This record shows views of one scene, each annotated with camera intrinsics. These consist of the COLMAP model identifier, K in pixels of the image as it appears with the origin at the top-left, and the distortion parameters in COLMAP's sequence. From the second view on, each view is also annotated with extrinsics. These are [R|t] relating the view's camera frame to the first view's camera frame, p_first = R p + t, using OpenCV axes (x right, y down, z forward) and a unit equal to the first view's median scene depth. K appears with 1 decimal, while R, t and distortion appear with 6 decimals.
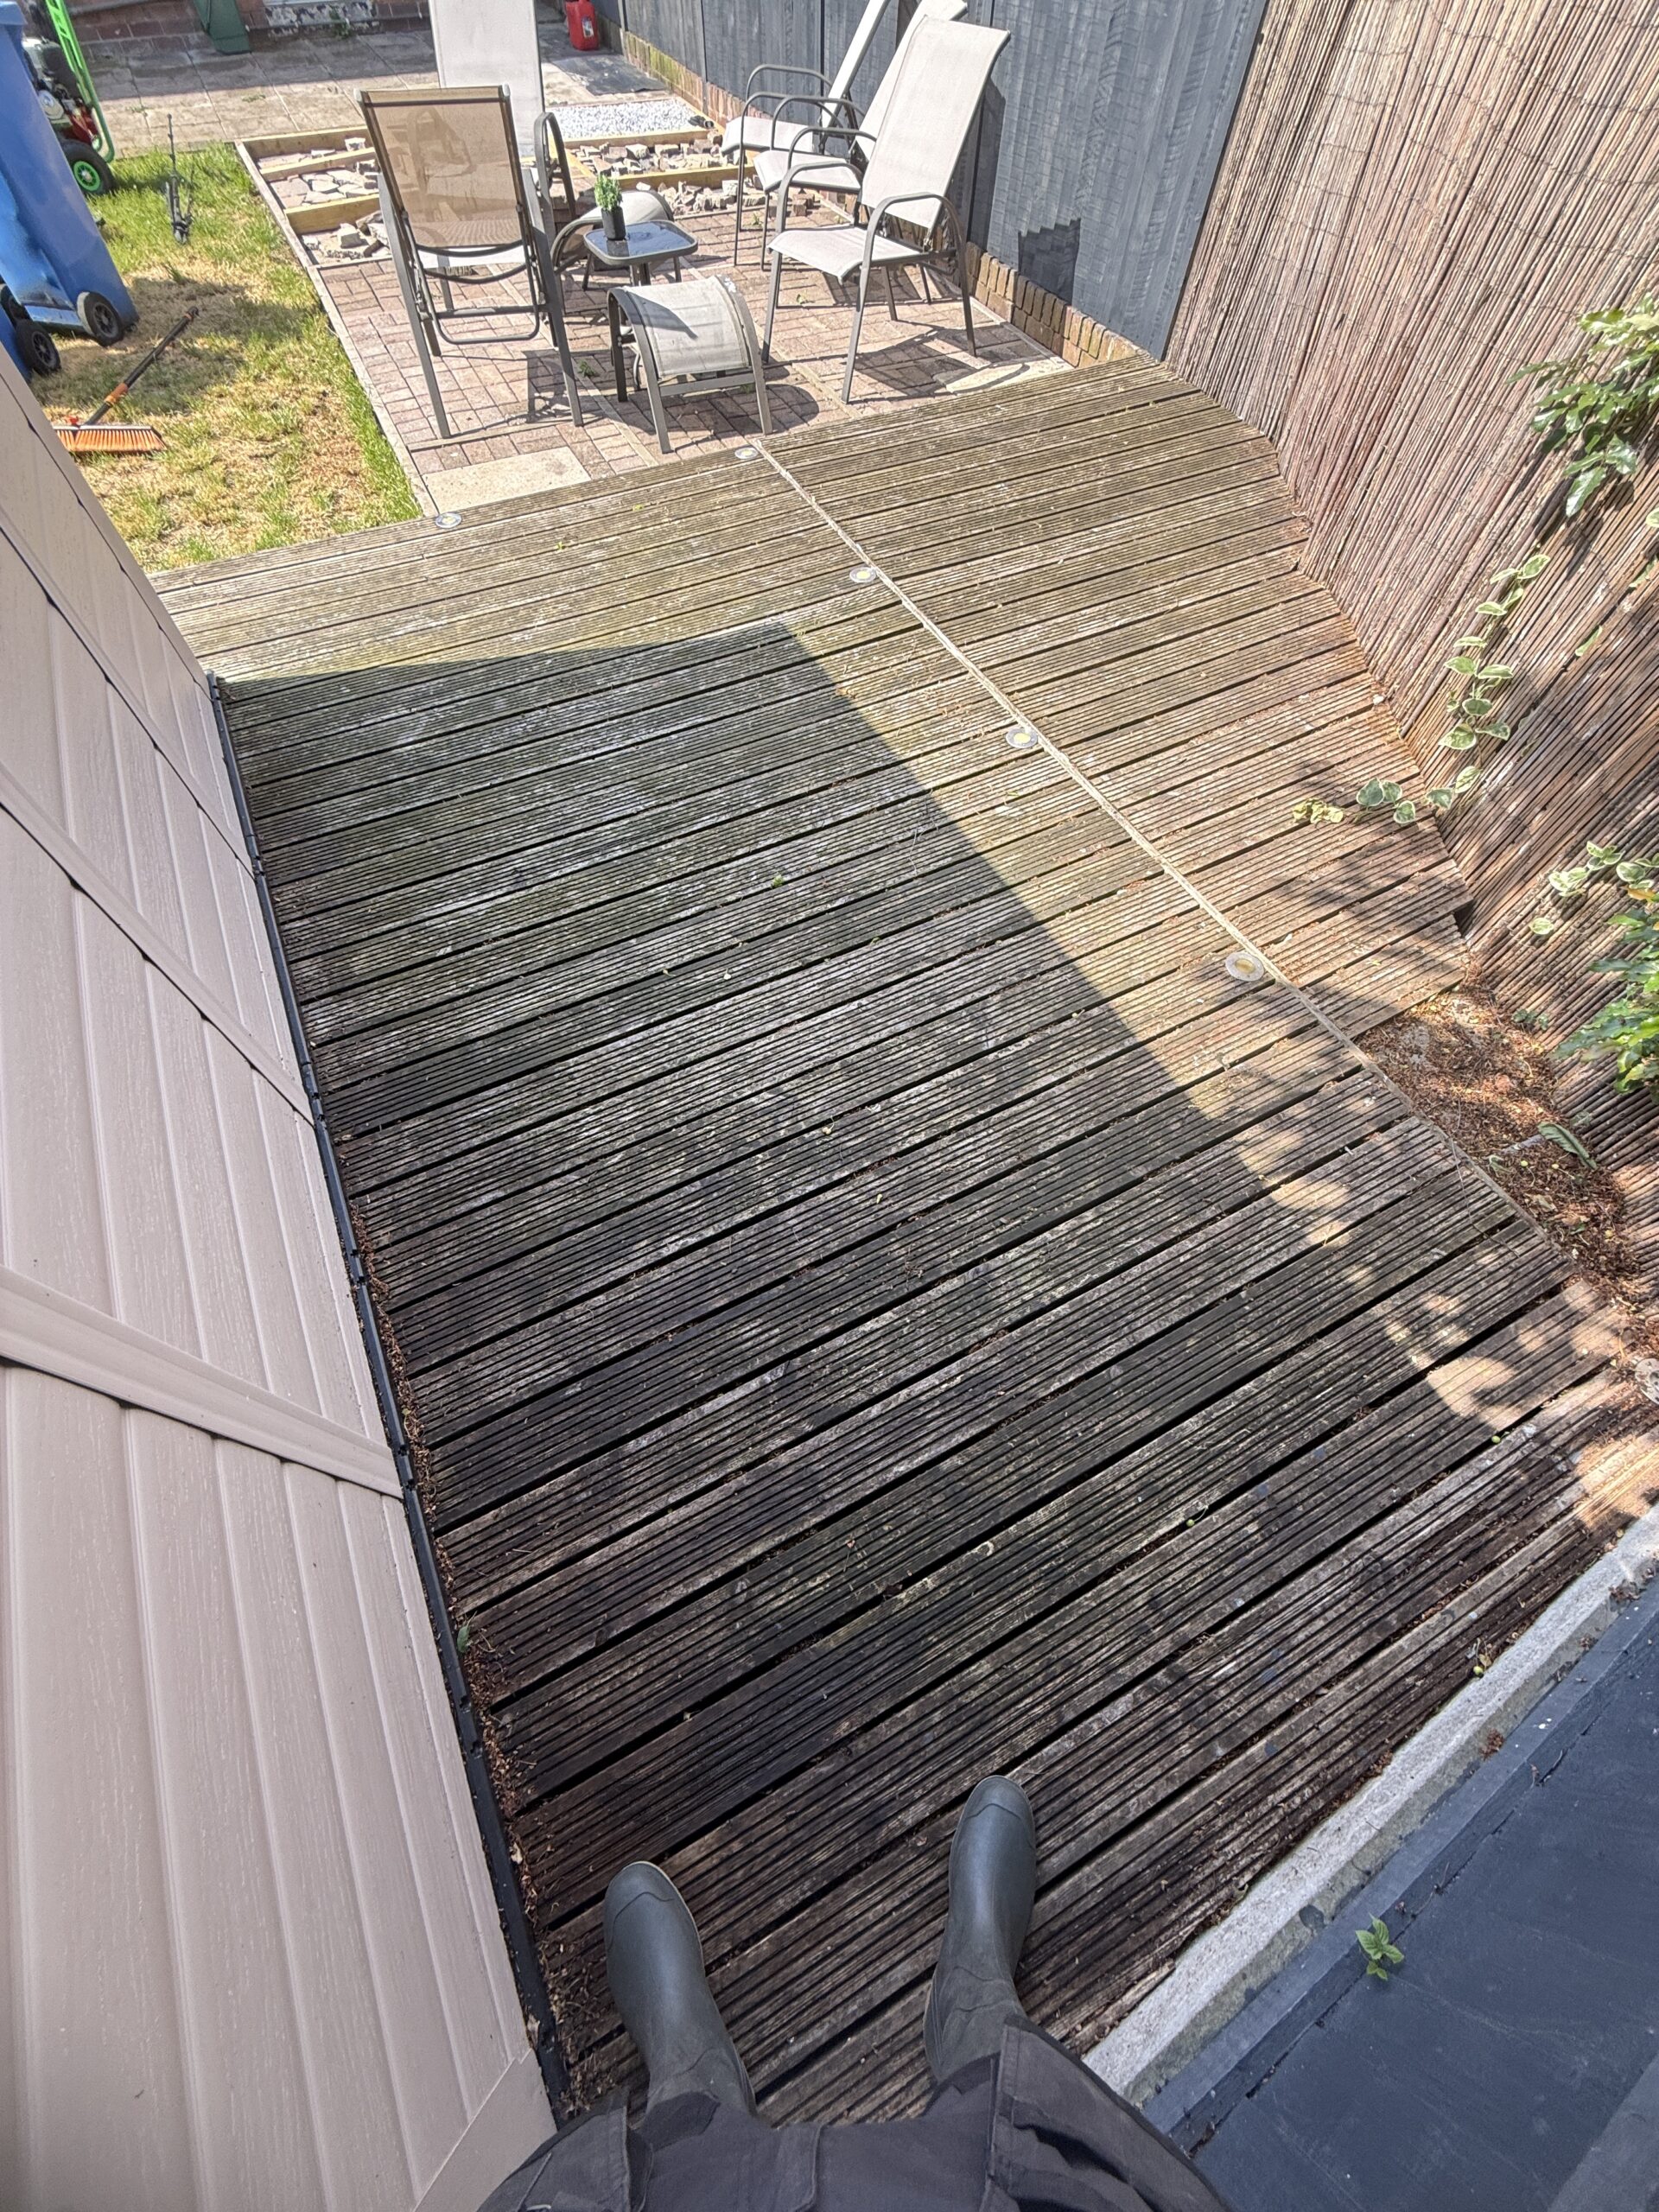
lens RADIAL K [[868.1, 0, 824.2], [0, 868.1, 1108.8], [0, 0, 1]] dist [-0.001494, 0.000045]
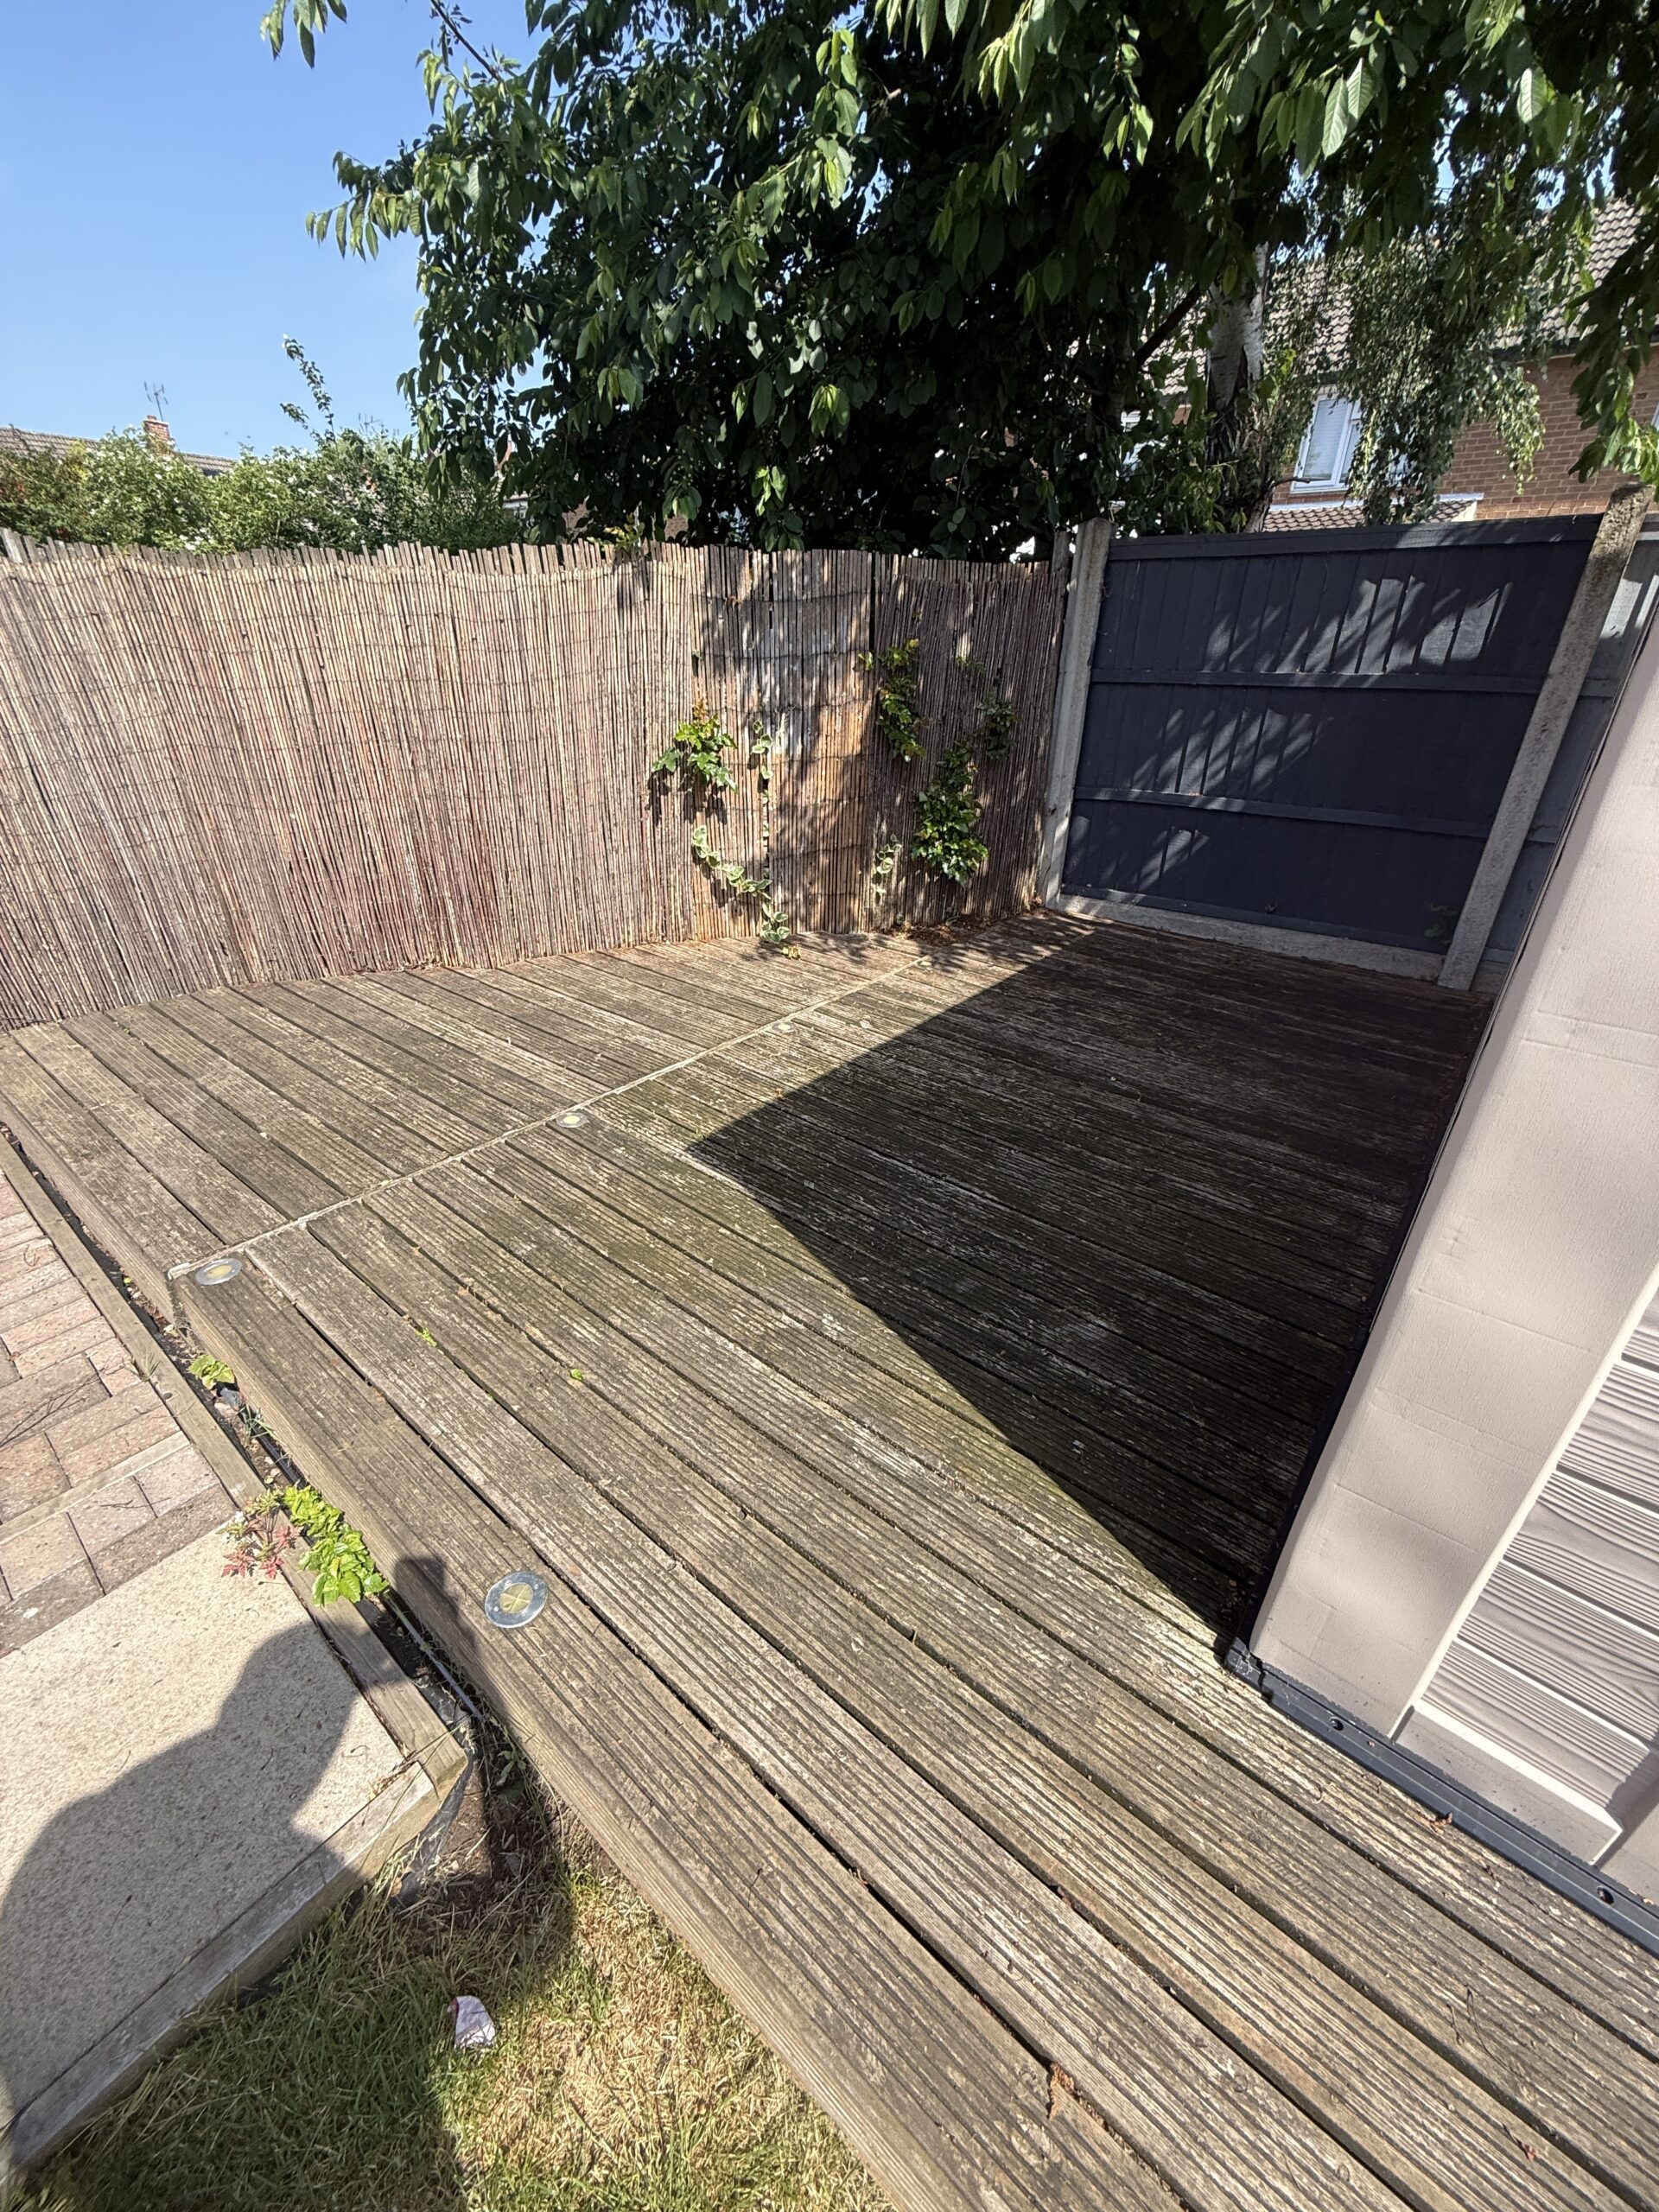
lens RADIAL K [[878.9, 0, 823.4], [0, 878.9, 1103.6], [0, 0, 1]] dist [0.001037, -0.000044]
pose [[-0.396209, -0.444258, 0.803526, -0.846933], [0.774407, 0.308466, 0.552397, -1.002743], [-0.493267, 0.841121, 0.221820, 0.719986]]
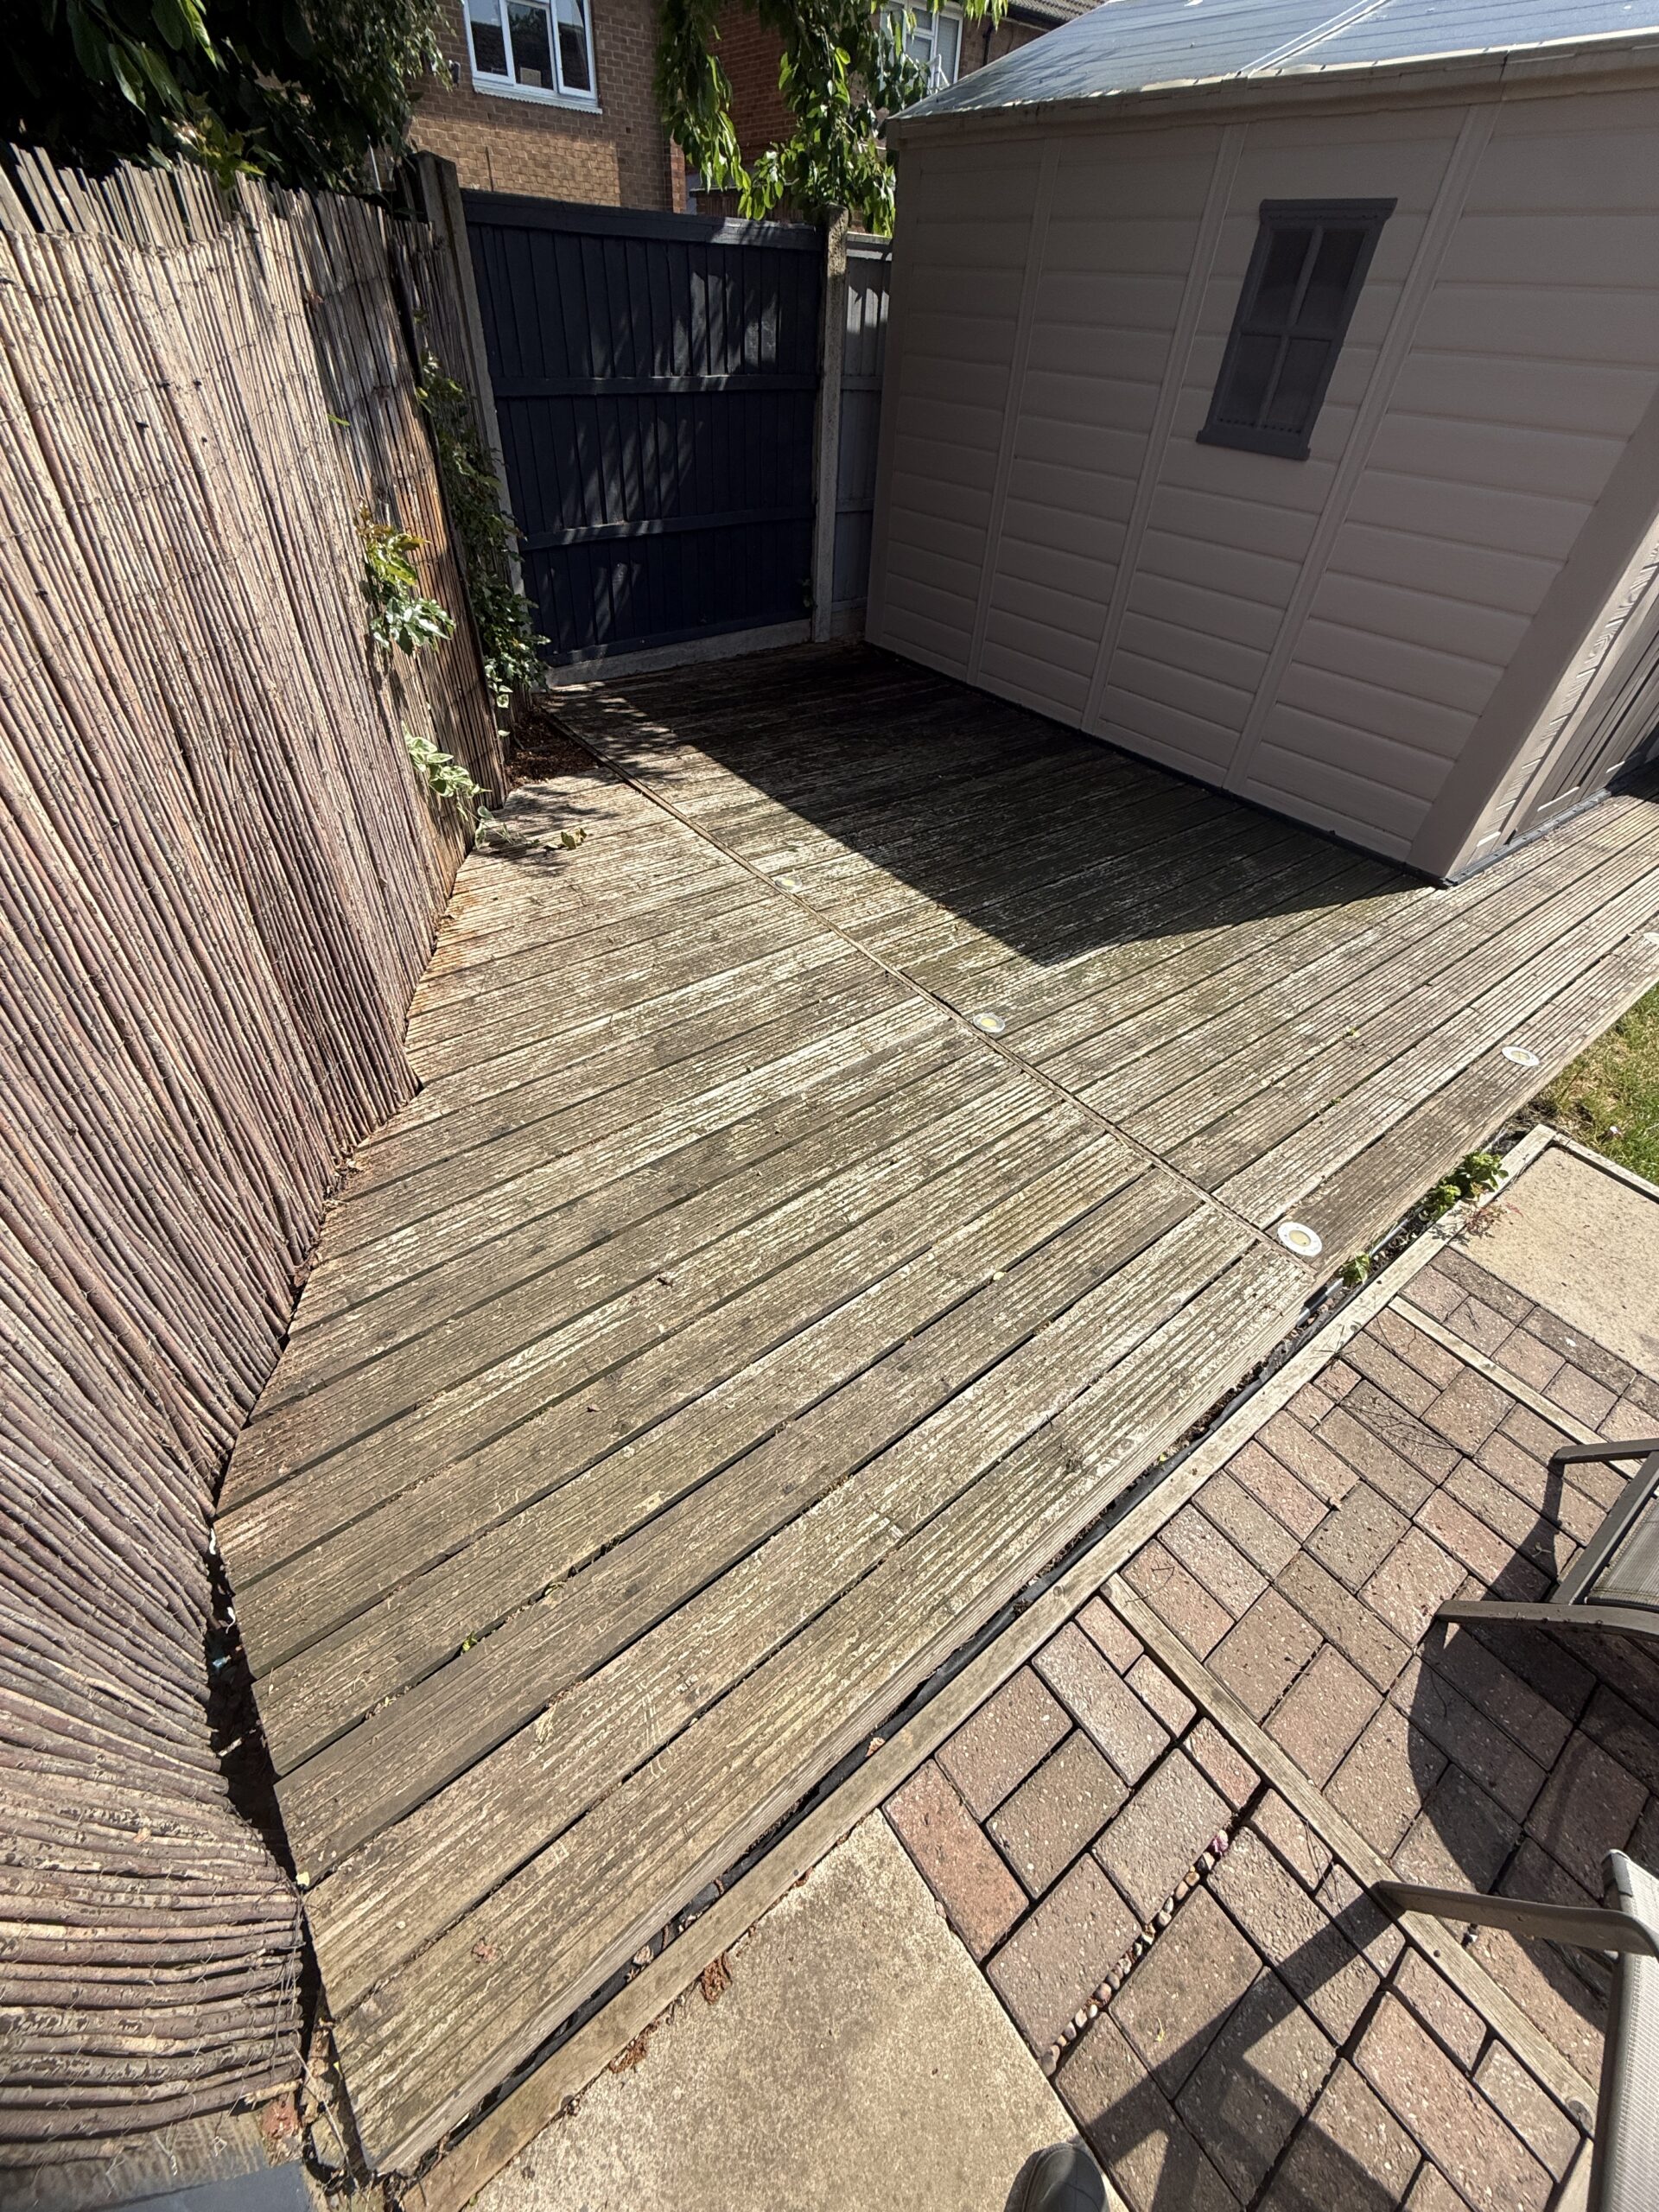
lens RADIAL K [[878.9, 0, 823.4], [0, 878.9, 1103.6], [0, 0, 1]] dist [0.001037, -0.000044]
pose [[-0.982325, 0.077852, -0.170225, 0.382815], [-0.182212, -0.189528, 0.964820, -1.547327], [0.042851, 0.978784, 0.200364, 0.983698]]
